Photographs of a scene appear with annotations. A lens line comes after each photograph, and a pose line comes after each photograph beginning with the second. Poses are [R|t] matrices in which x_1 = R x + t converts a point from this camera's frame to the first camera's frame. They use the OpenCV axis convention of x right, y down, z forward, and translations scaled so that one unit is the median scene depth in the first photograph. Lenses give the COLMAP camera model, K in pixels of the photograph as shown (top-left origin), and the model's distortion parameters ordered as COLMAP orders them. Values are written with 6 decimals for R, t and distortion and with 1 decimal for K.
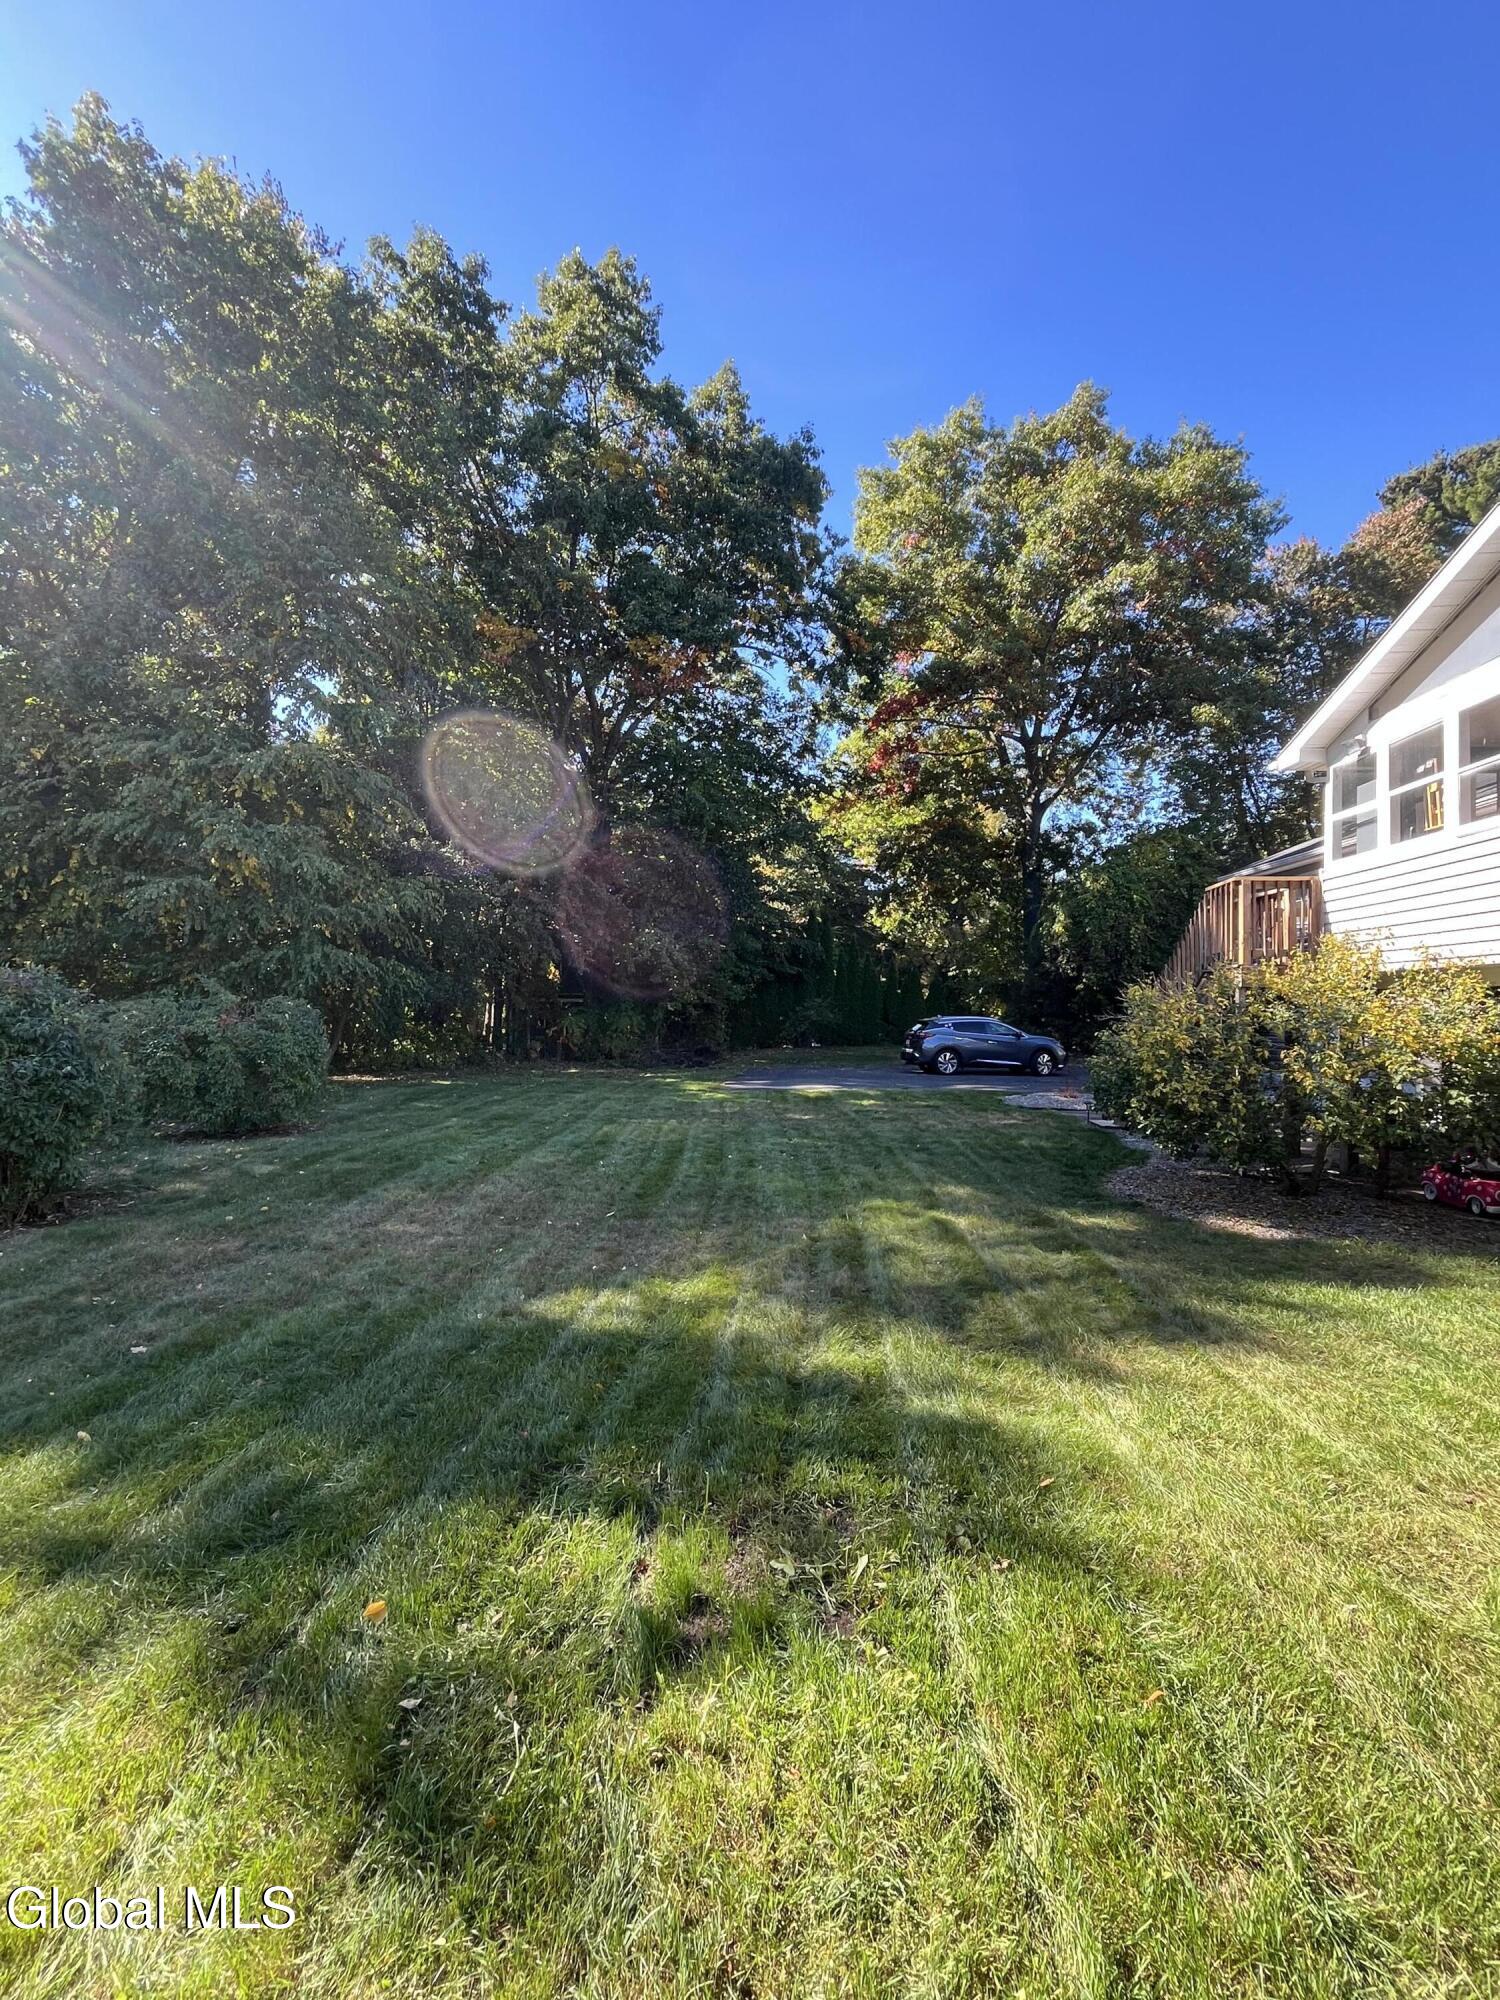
lens RADIAL K [[875.8, 0, 750.0], [0, 875.8, 1000.0], [0, 0, 1]] dist [0.000385, -0.000220]
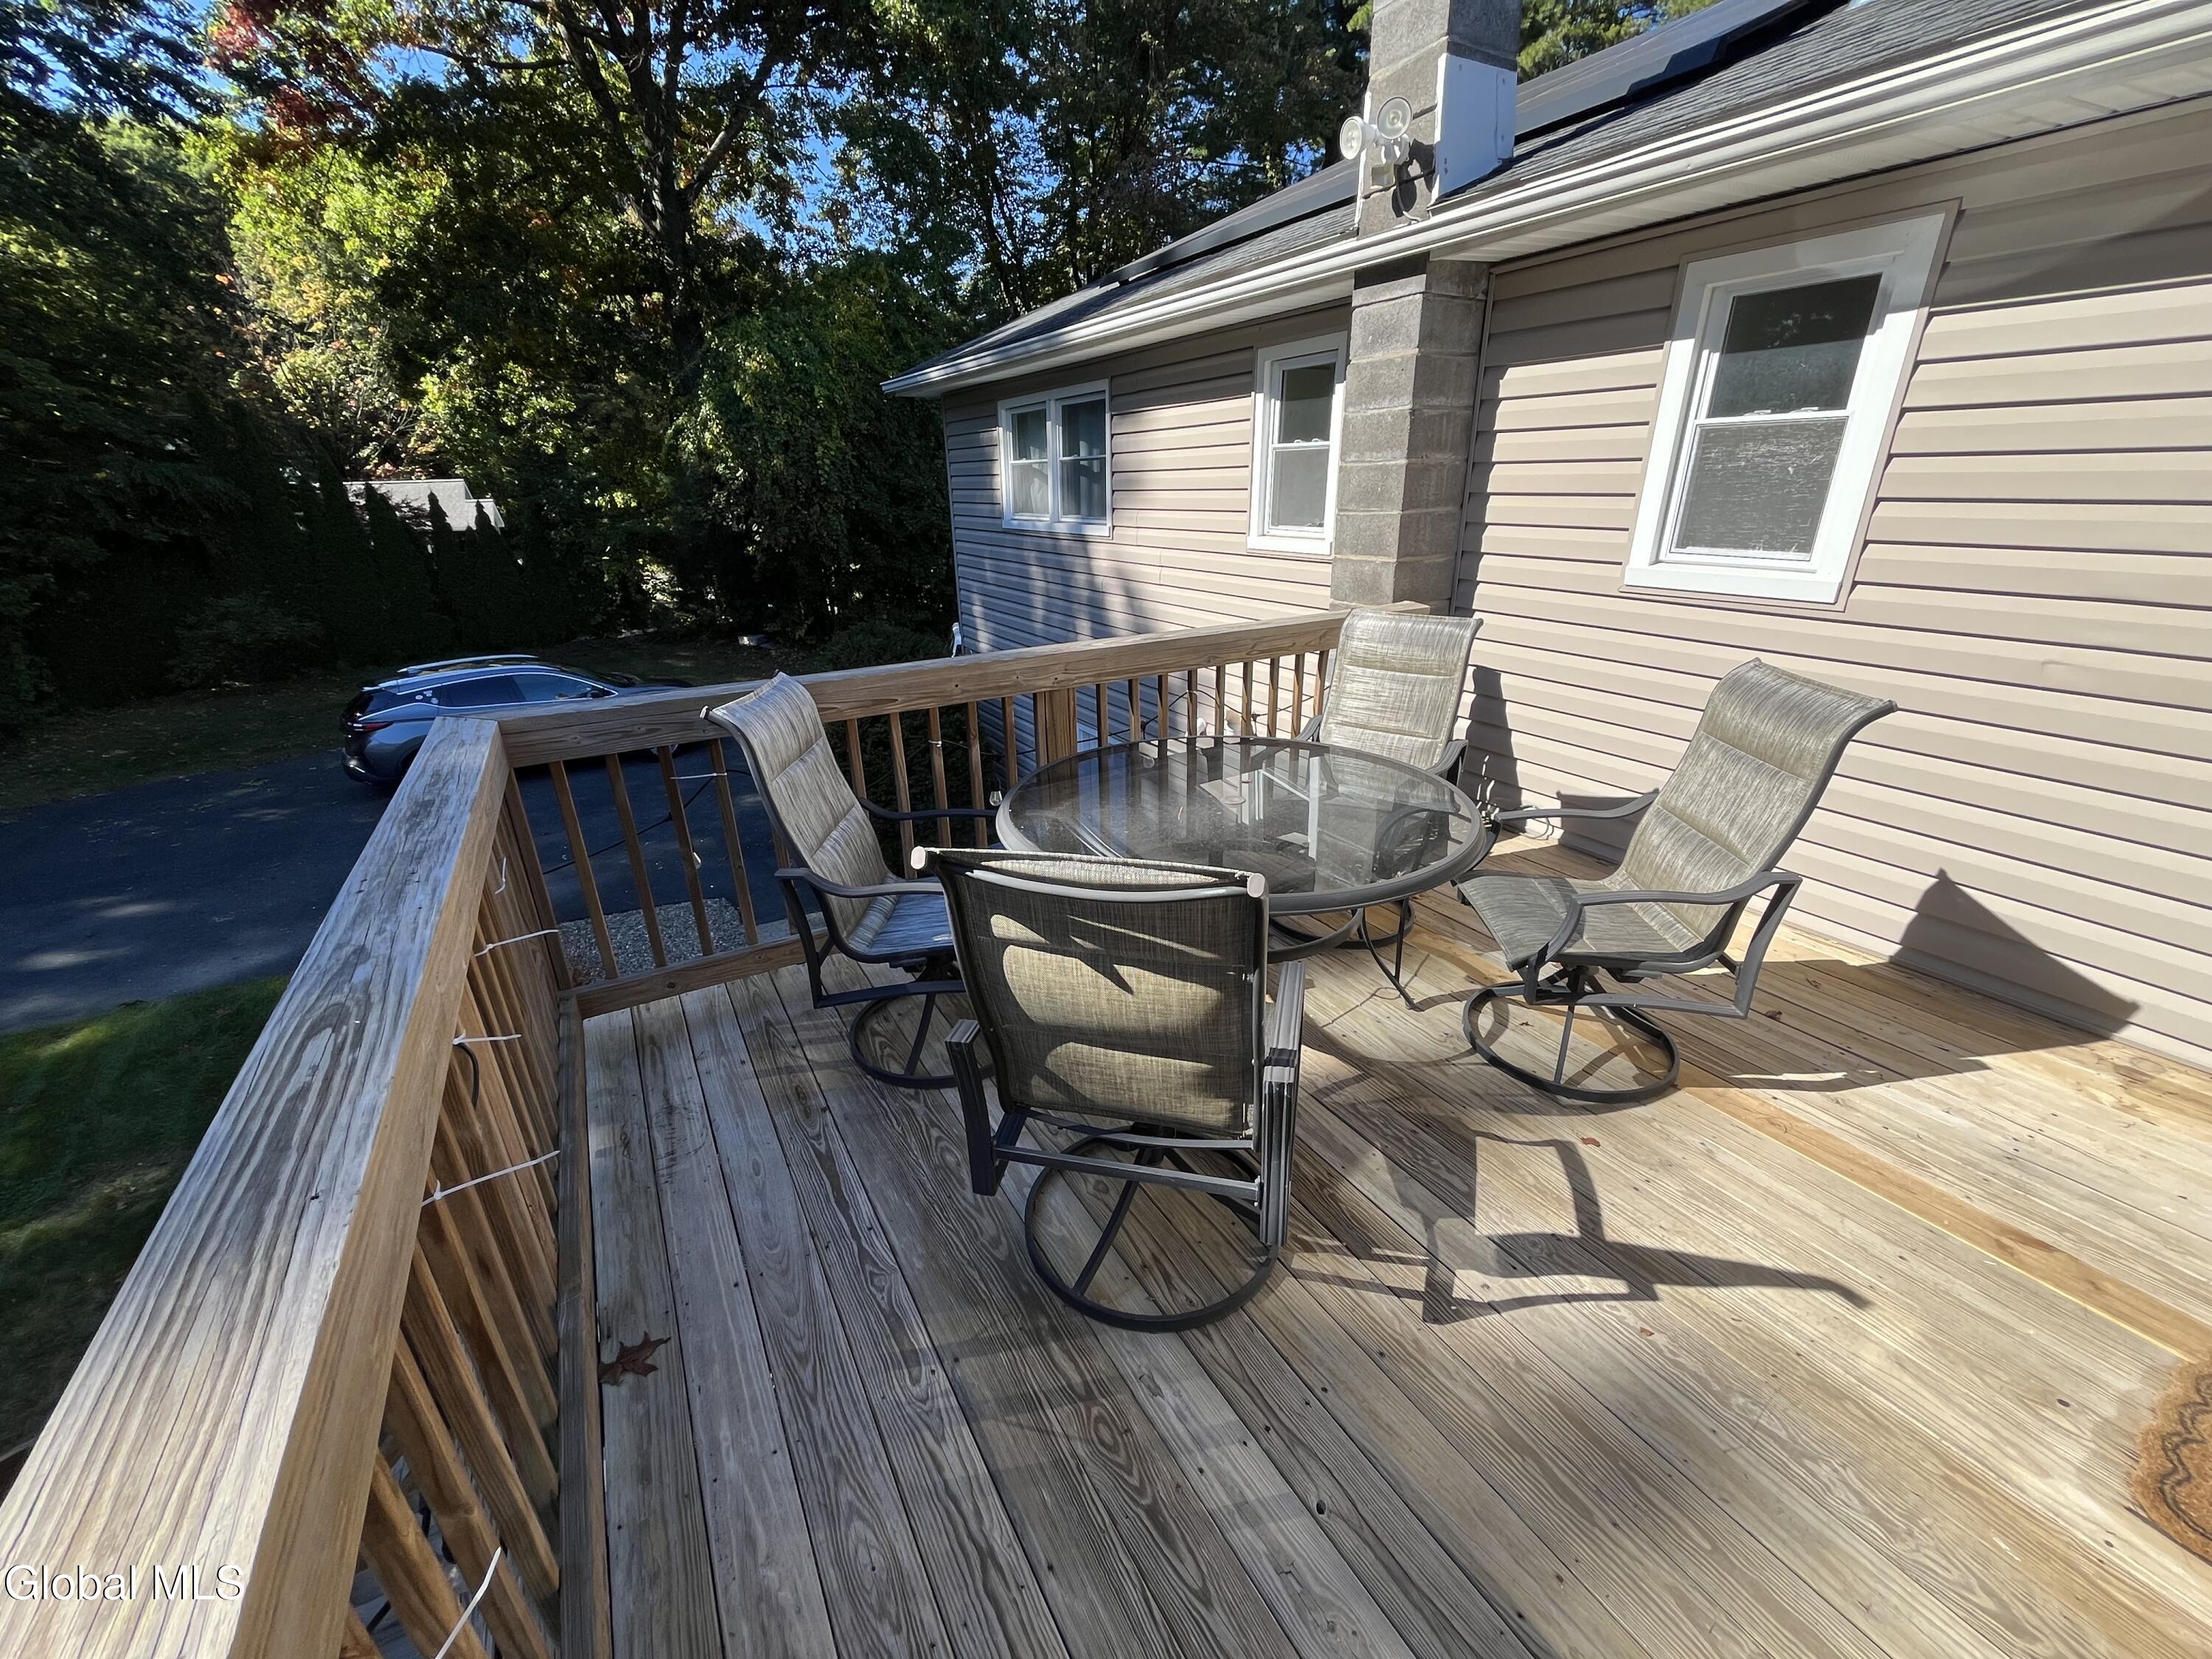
lens RADIAL K [[883.8, 0, 1106.0], [0, 883.8, 829.5], [0, 0, 1]] dist [-0.000363, -0.000028]
pose [[0.838138, -0.228430, 0.495322, 0.183211], [0.029258, 0.925605, 0.377359, -0.046969], [-0.544673, -0.301787, 0.782468, 0.261968]]
